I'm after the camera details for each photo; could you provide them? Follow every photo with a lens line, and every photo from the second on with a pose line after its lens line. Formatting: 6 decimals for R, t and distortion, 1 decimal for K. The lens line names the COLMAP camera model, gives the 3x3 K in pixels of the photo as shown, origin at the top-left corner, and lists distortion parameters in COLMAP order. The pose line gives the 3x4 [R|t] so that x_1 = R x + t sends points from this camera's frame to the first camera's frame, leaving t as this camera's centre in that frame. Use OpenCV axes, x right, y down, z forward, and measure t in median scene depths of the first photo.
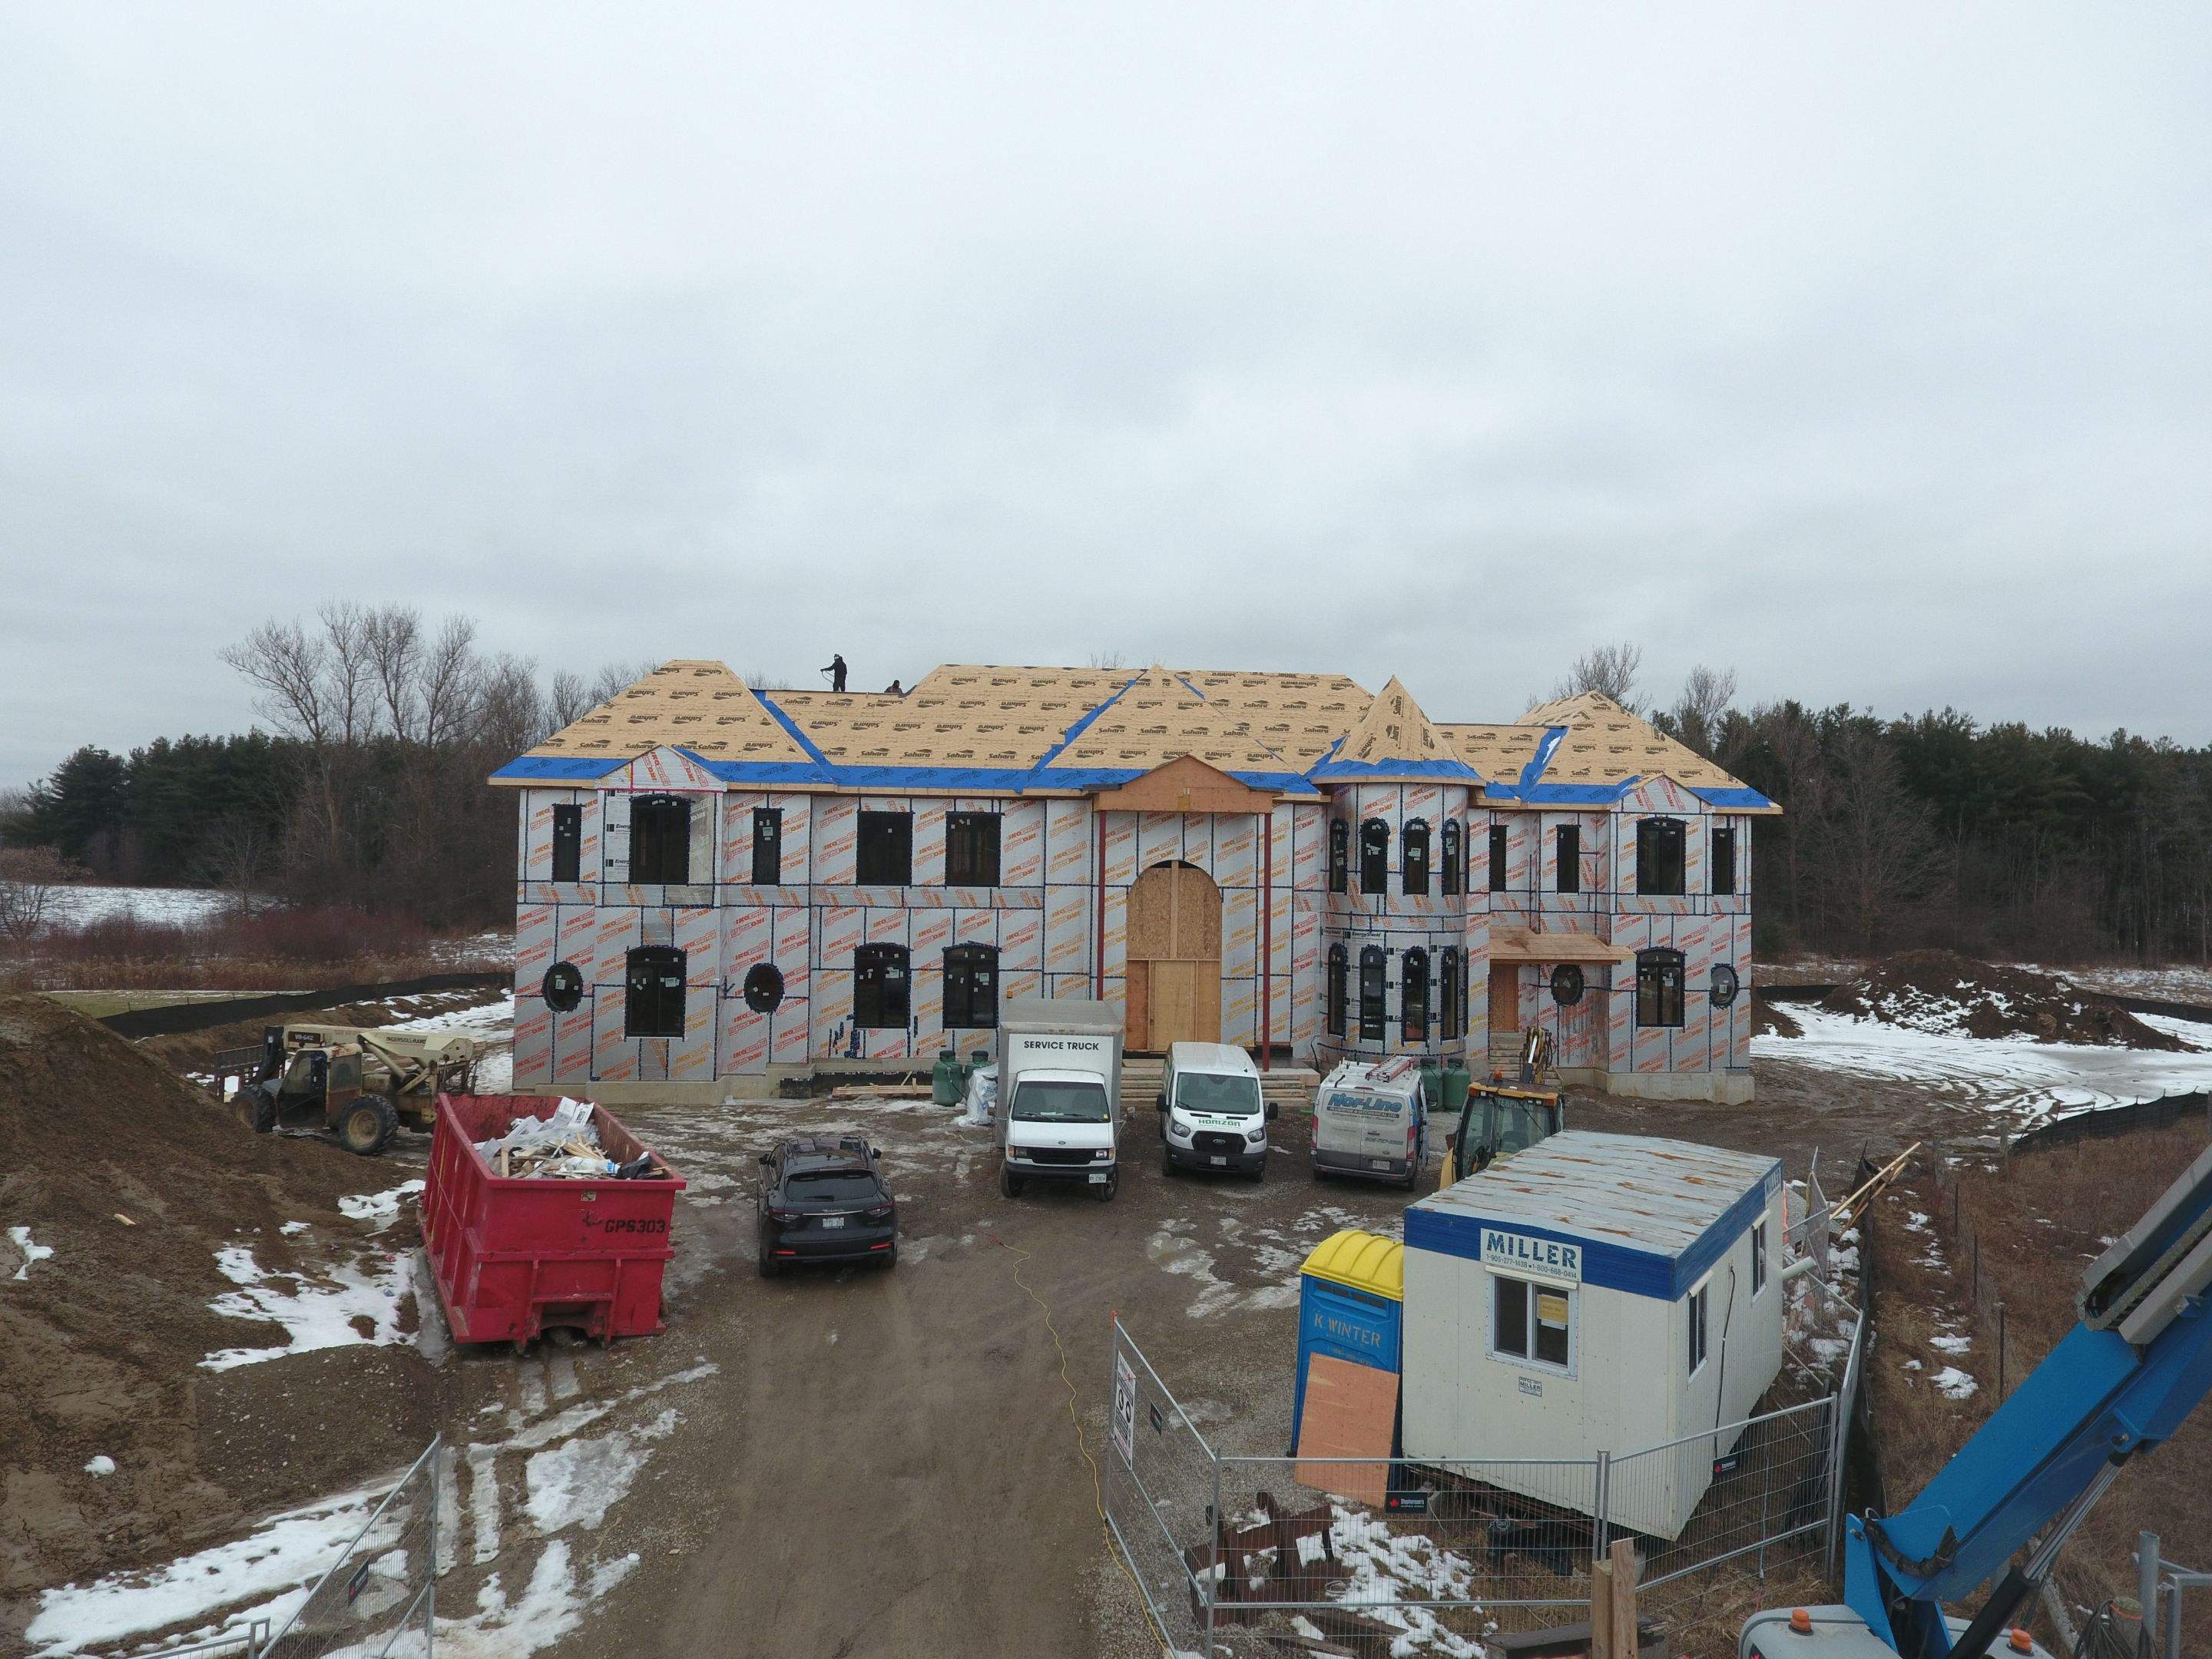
lens RADIAL K [[1293.0, 0, 1089.4], [0, 1293.0, 817.7], [0, 0, 1]] dist [-0.003605, -0.000728]
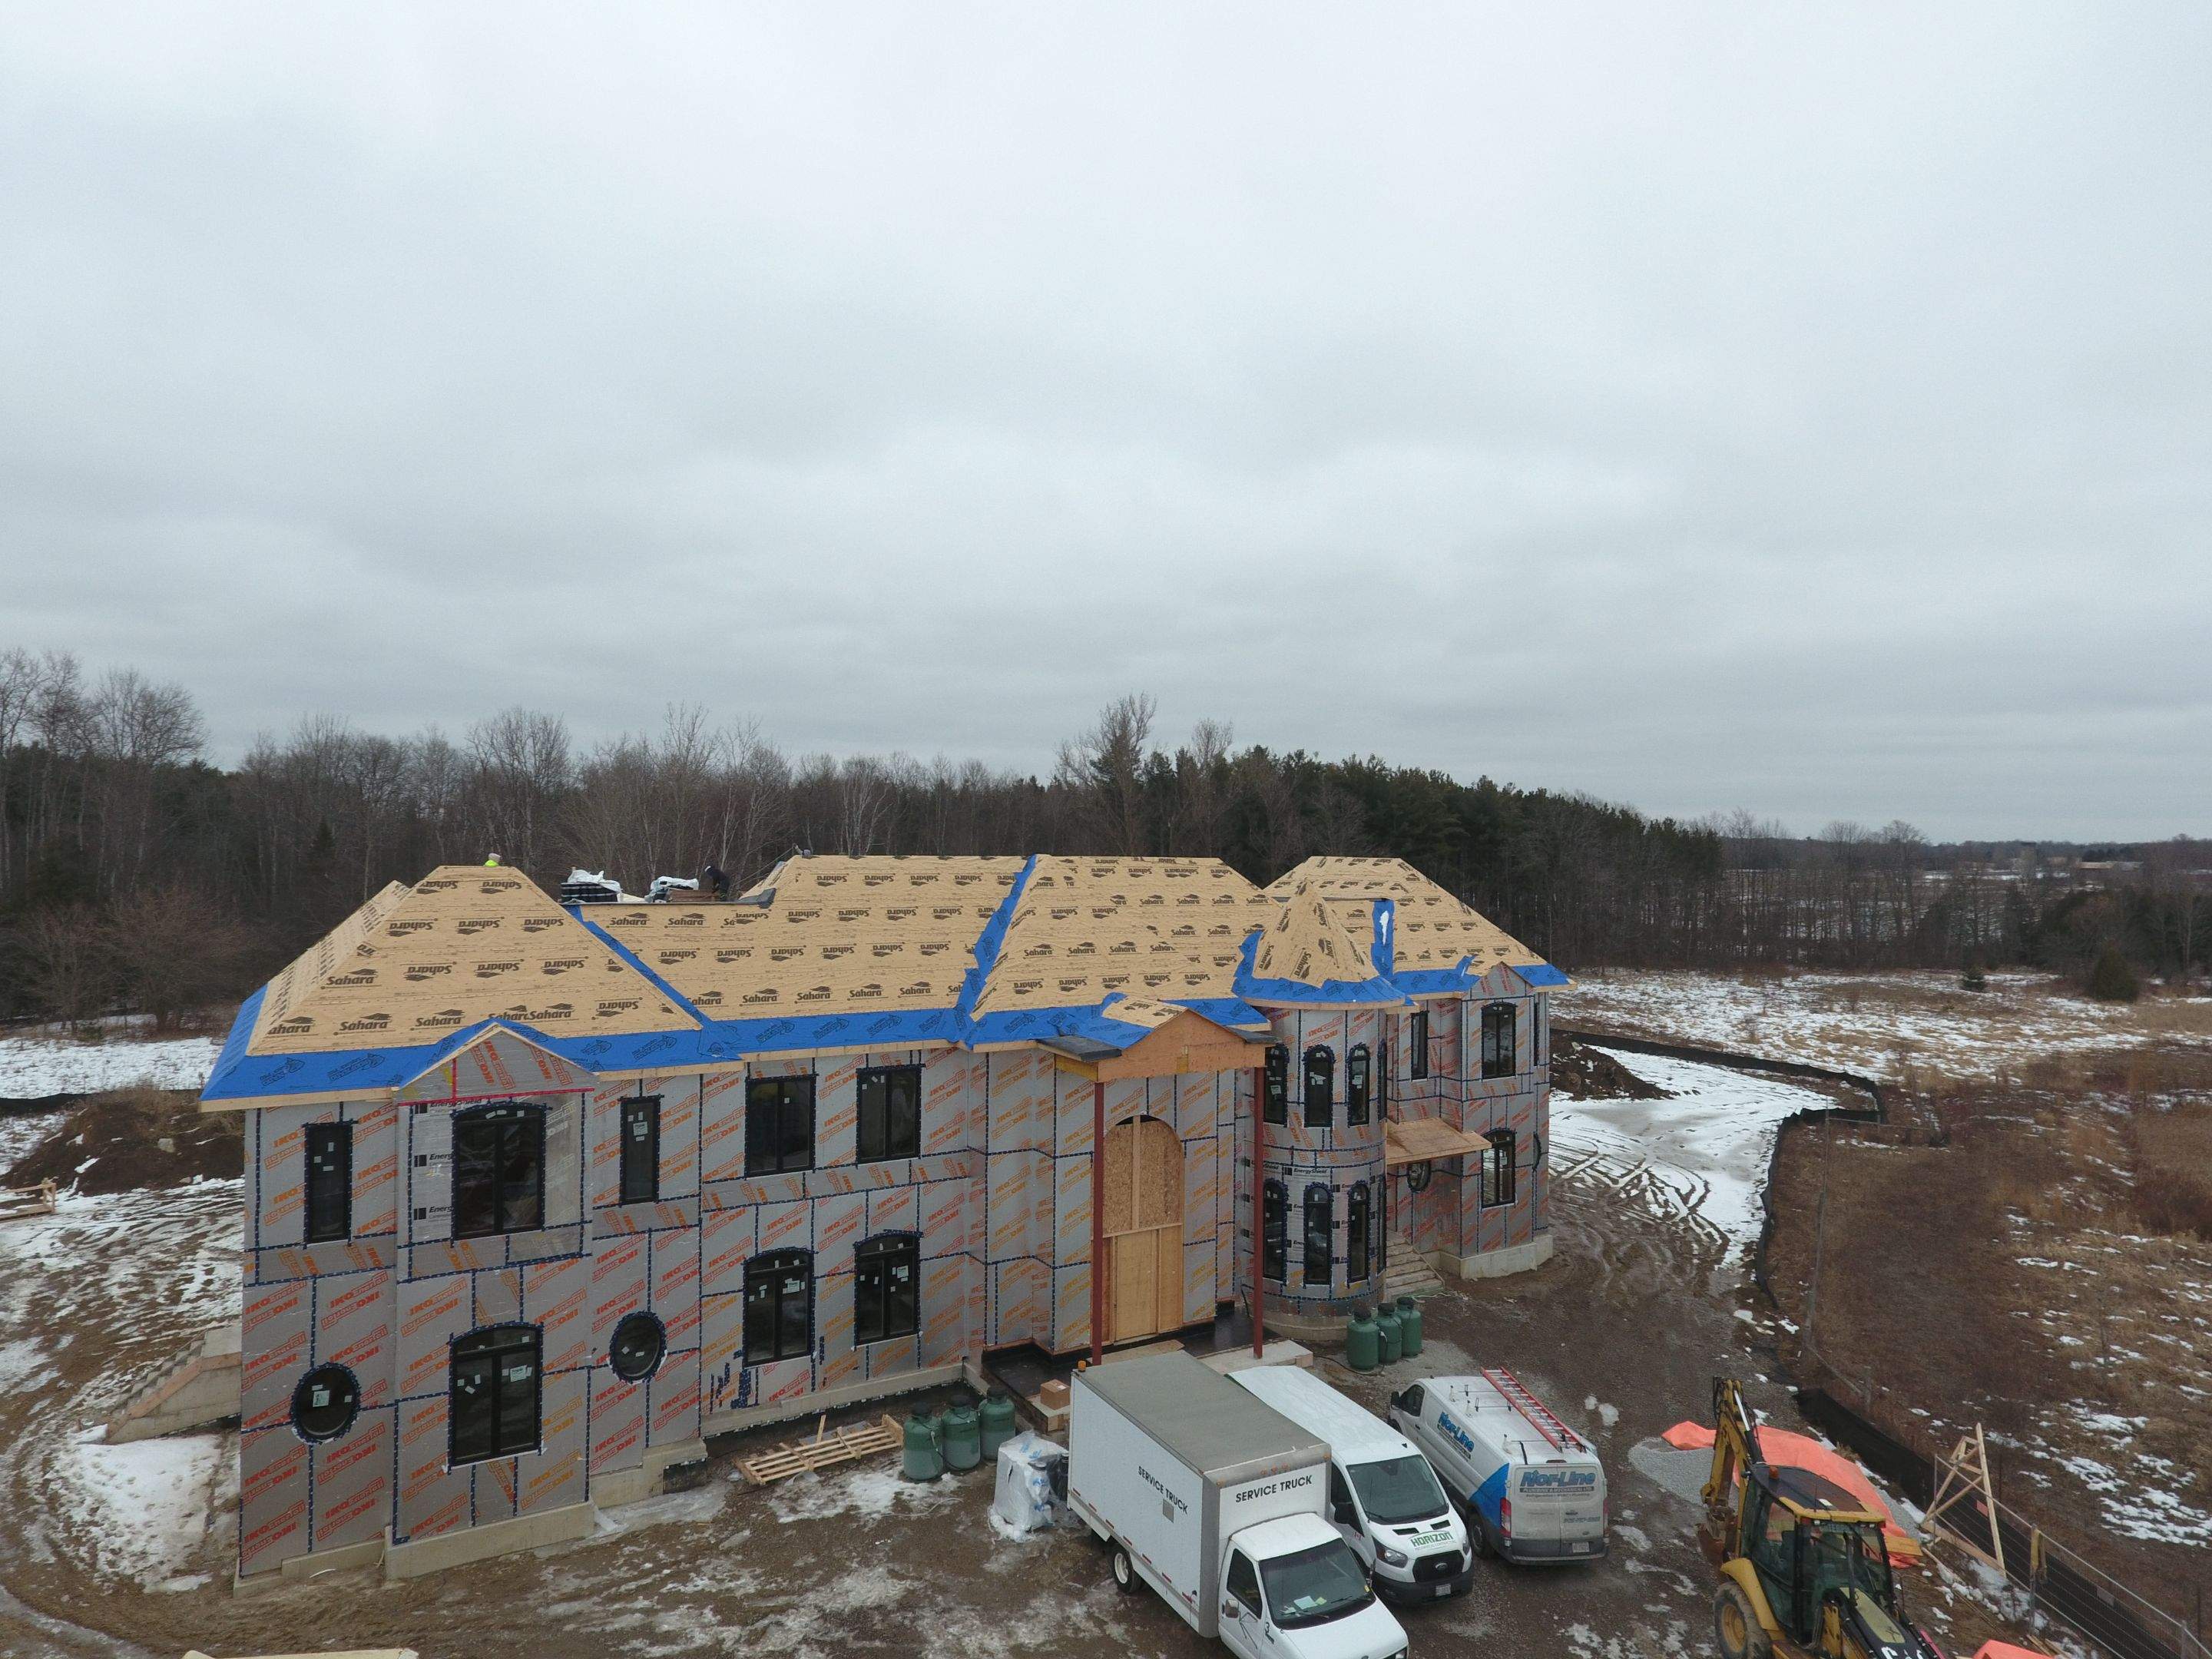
lens RADIAL K [[1293.0, 0, 1076.6], [0, 1293.0, 834.8], [0, 0, 1]] dist [-0.003605, -0.000728]
pose [[0.902177, -0.000613, 0.431366, -0.329614], [-0.012211, 0.999562, 0.026957, -0.169776], [-0.431194, -0.029588, 0.901774, 0.244121]]
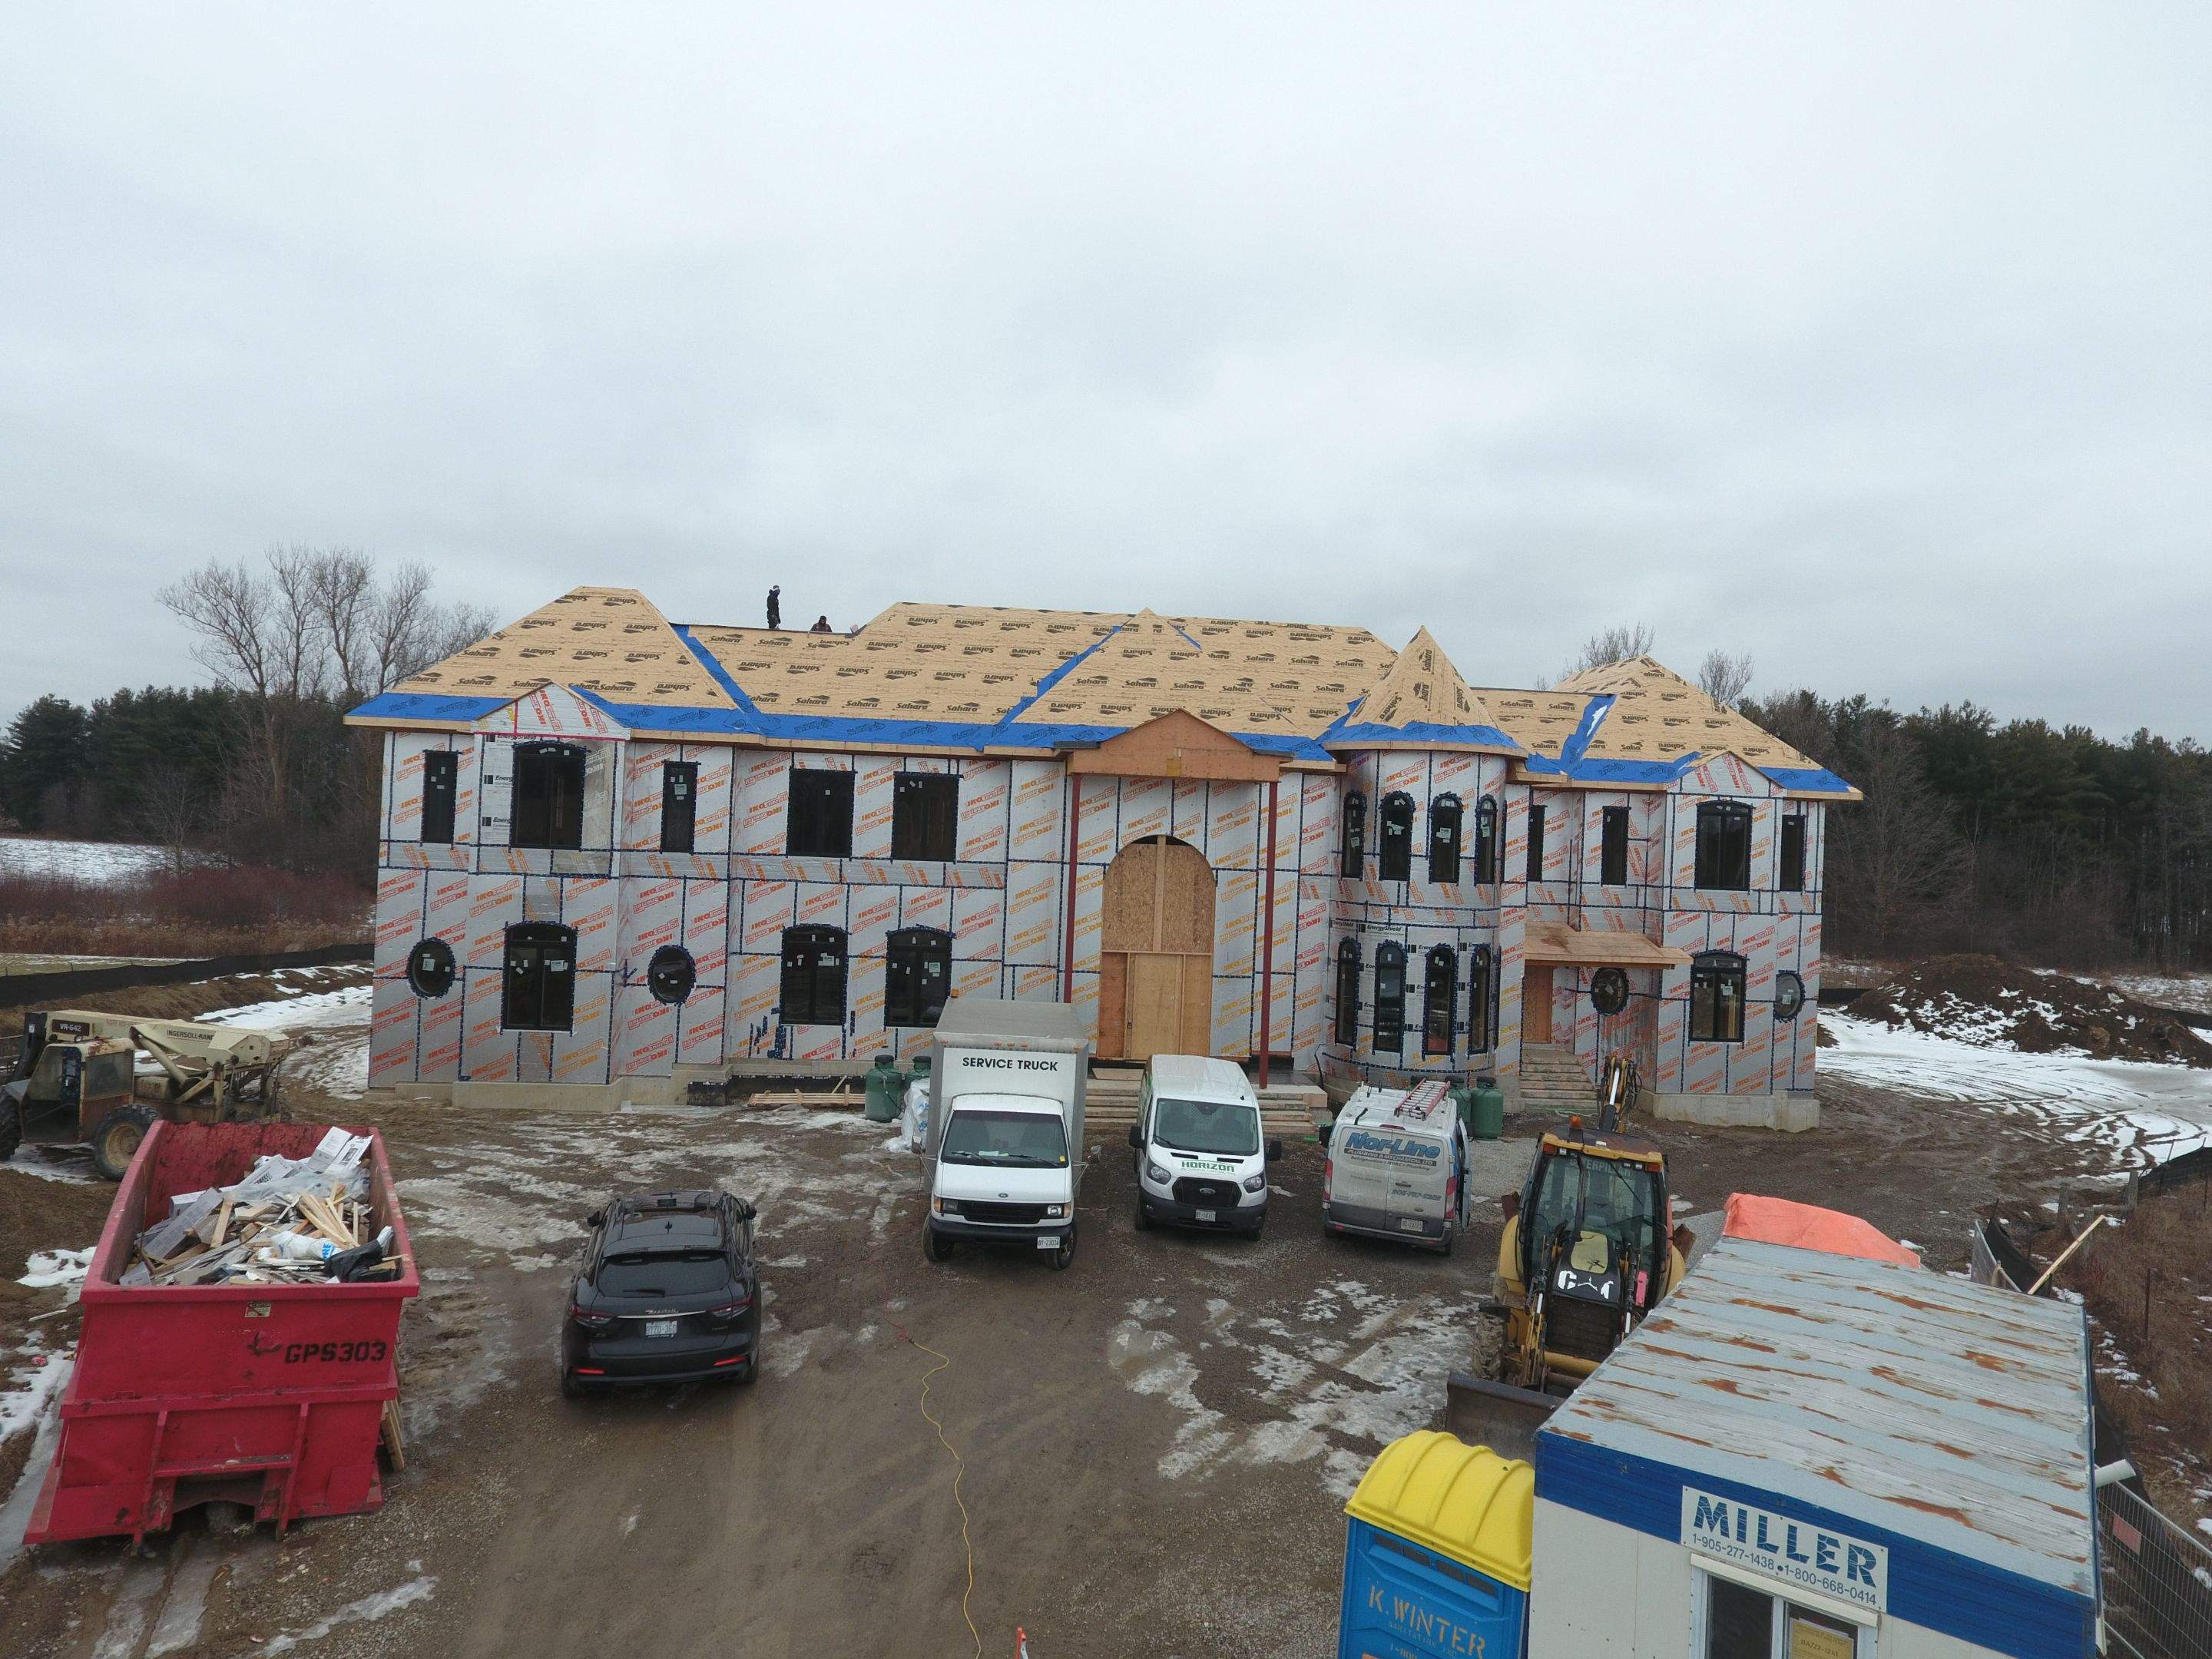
lens RADIAL K [[1293.0, 0, 1089.2], [0, 1293.0, 817.8], [0, 0, 1]] dist [-0.003605, -0.000728]
pose [[0.999667, 0.024694, 0.007529, 0.011649], [-0.024814, 0.999560, 0.016232, 0.008711], [-0.007125, -0.016413, 0.999840, 0.149649]]
